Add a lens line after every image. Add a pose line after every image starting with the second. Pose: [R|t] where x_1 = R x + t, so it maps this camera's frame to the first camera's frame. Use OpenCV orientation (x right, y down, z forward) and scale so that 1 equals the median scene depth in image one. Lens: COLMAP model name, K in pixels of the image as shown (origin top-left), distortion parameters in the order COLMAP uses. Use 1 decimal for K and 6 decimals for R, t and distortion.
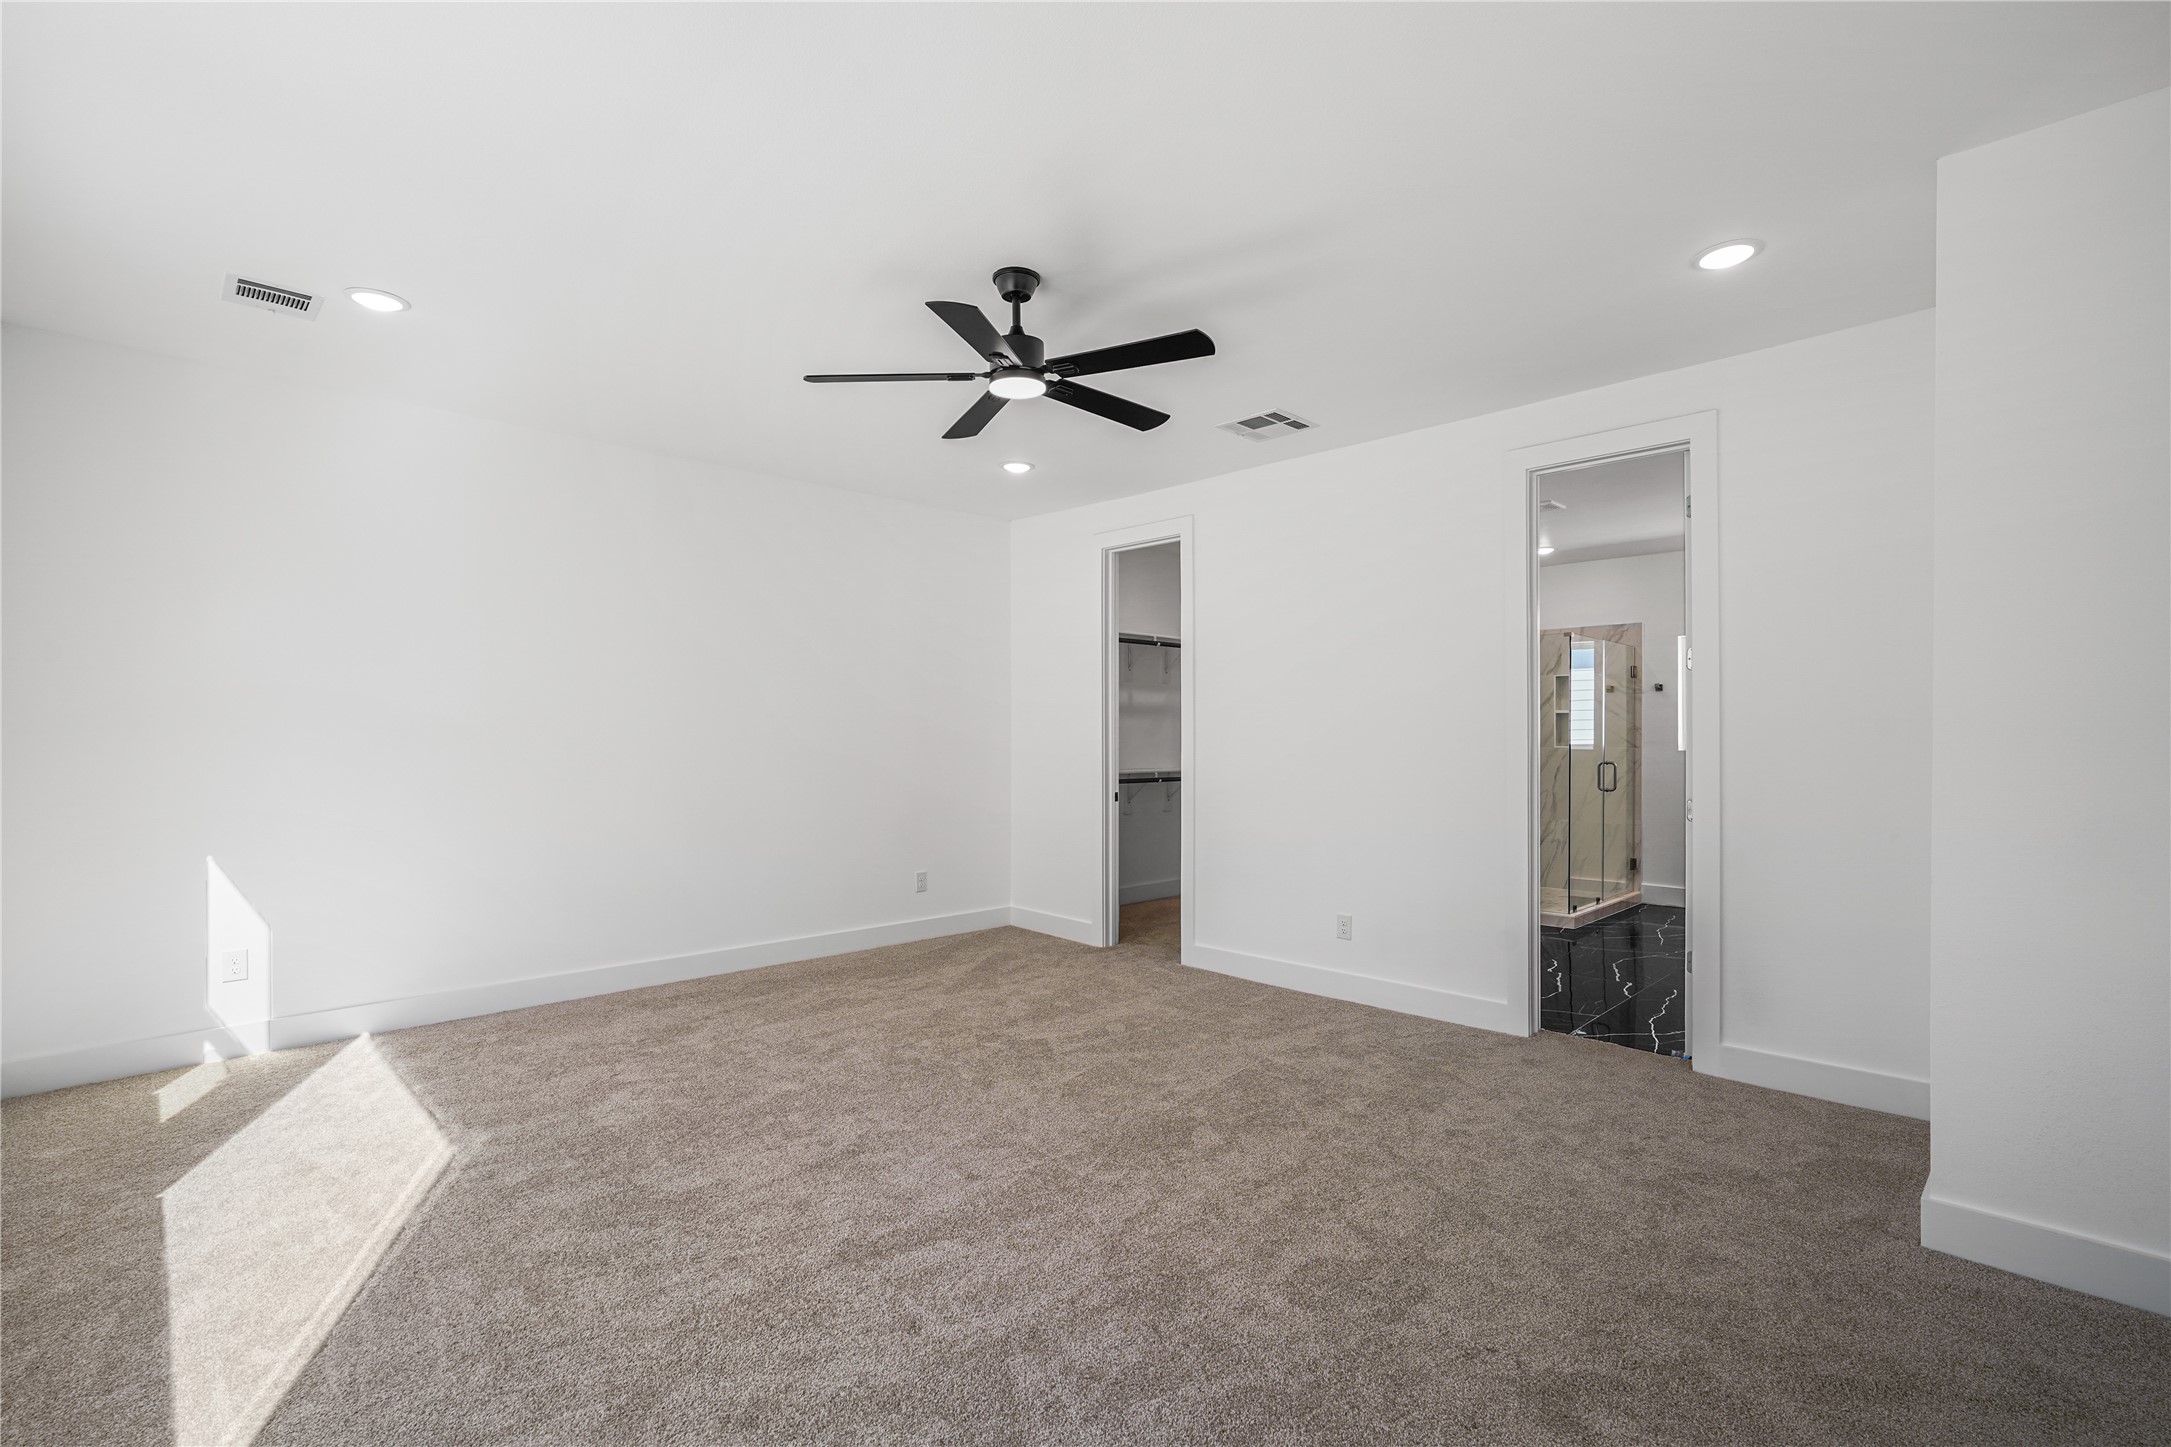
lens RADIAL K [[982.4, 0, 1075.7], [0, 982.4, 734.6], [0, 0, 1]] dist [-0.016401, 0.005374]
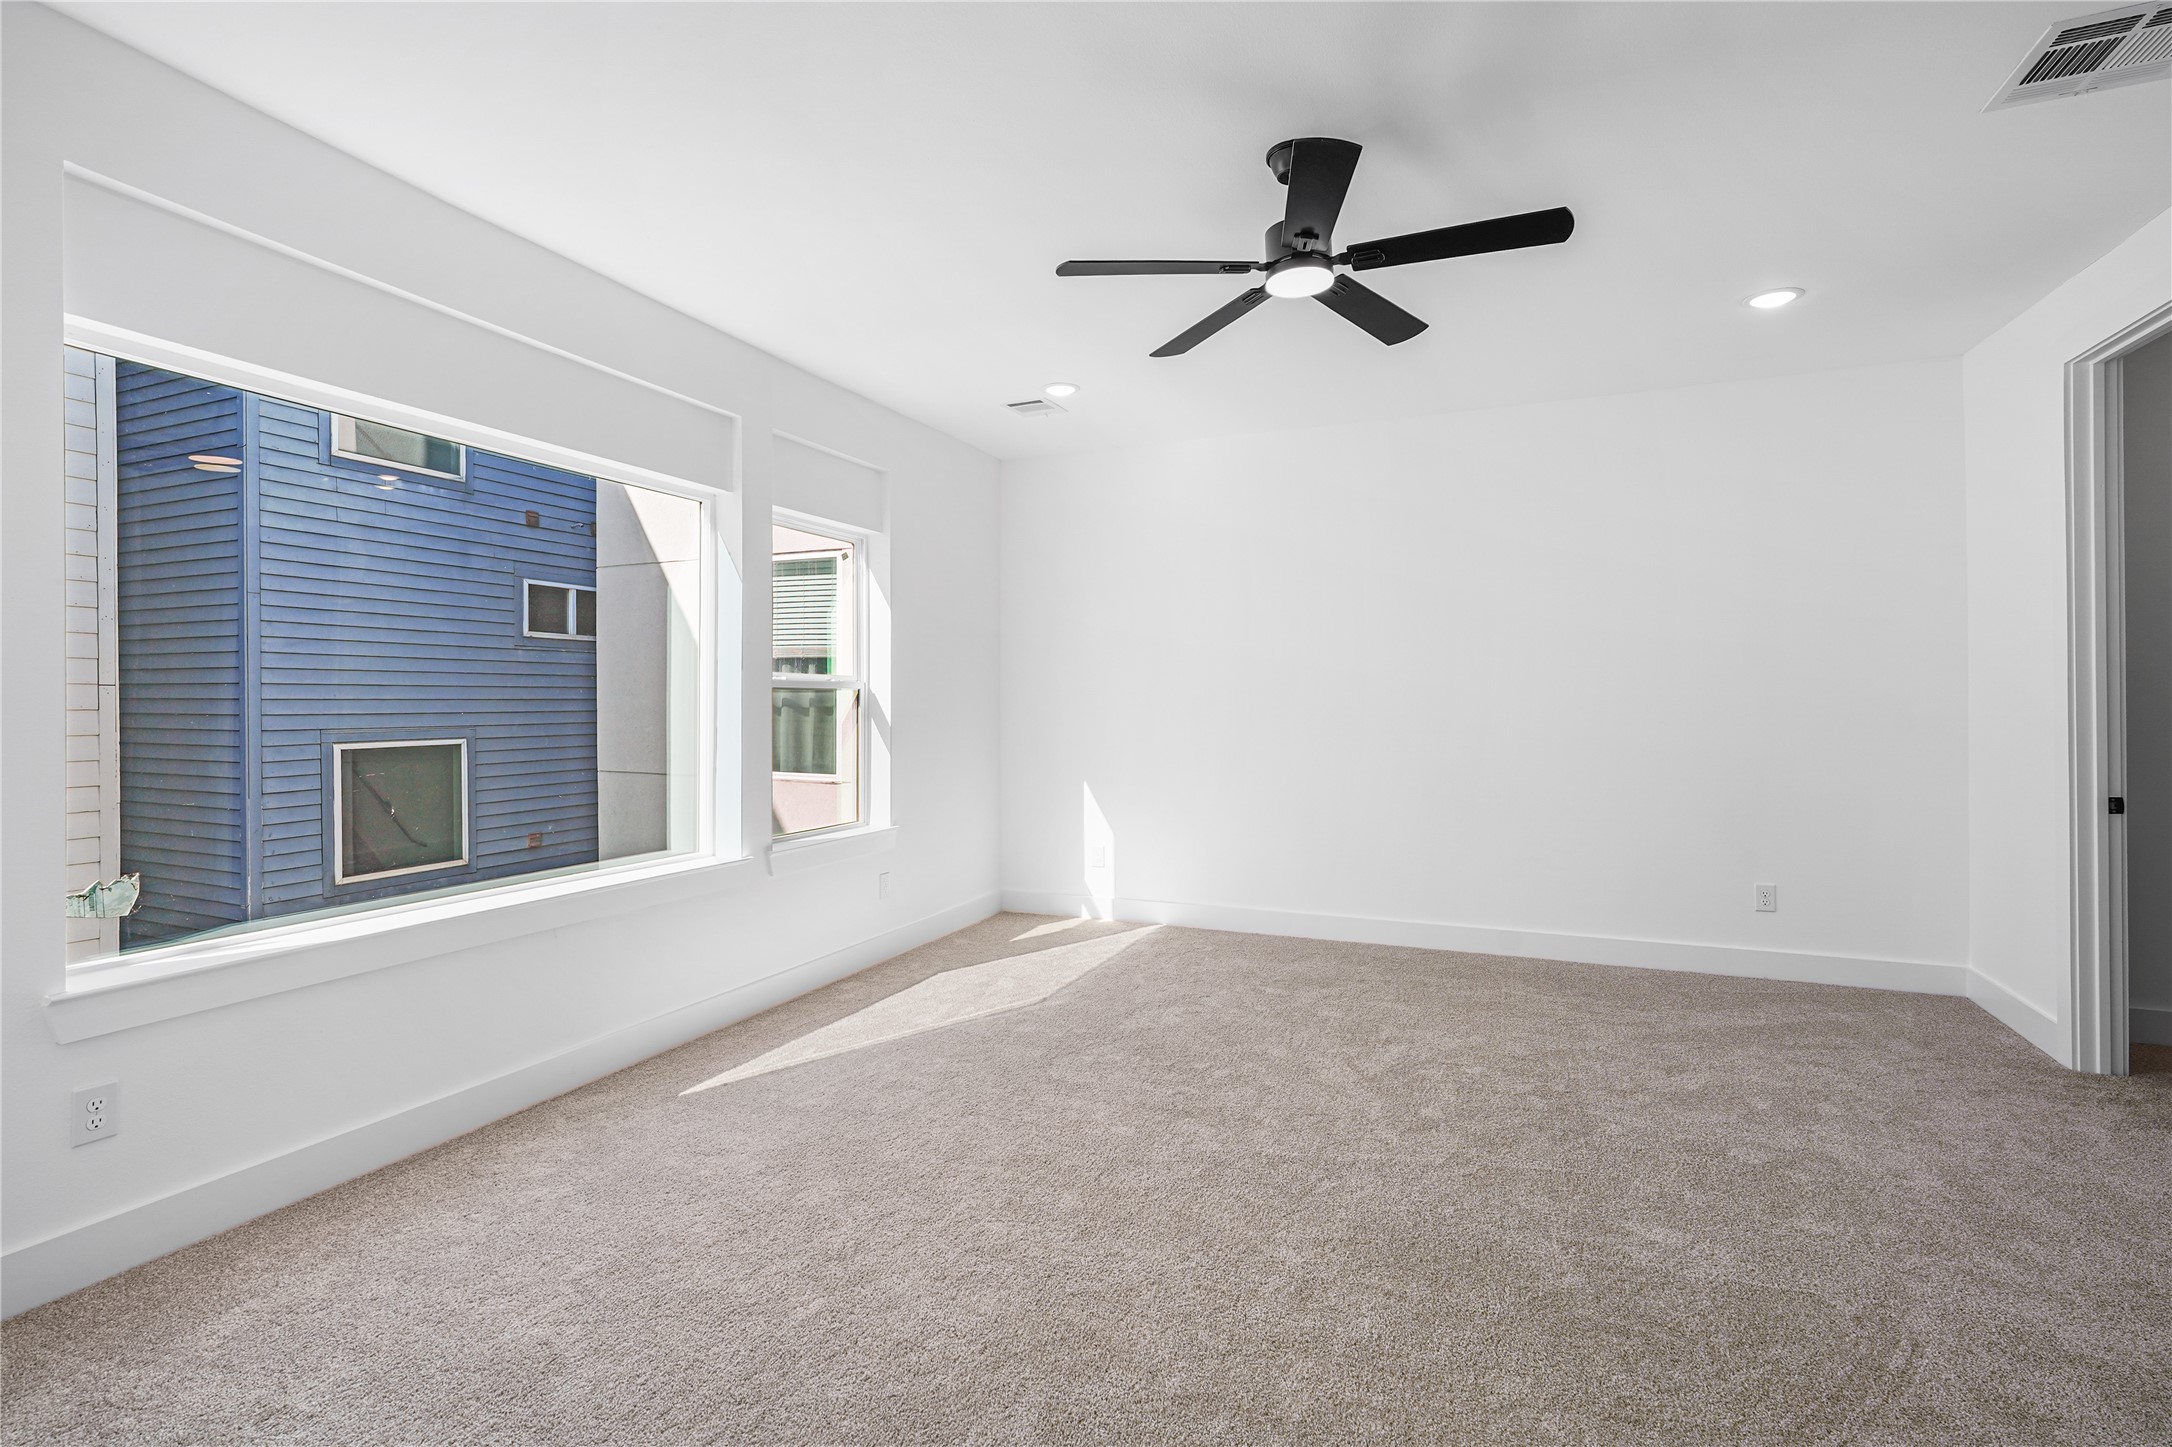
lens RADIAL K [[982.9, 0, 1071.9], [0, 982.9, 708.0], [0, 0, 1]] dist [-0.016401, 0.005374]
pose [[0.385537, 0.000949, -0.922692, 0.480837], [0.003662, 0.999990, 0.002559, 0.006268], [0.922685, -0.004366, 0.385530, 0.373832]]
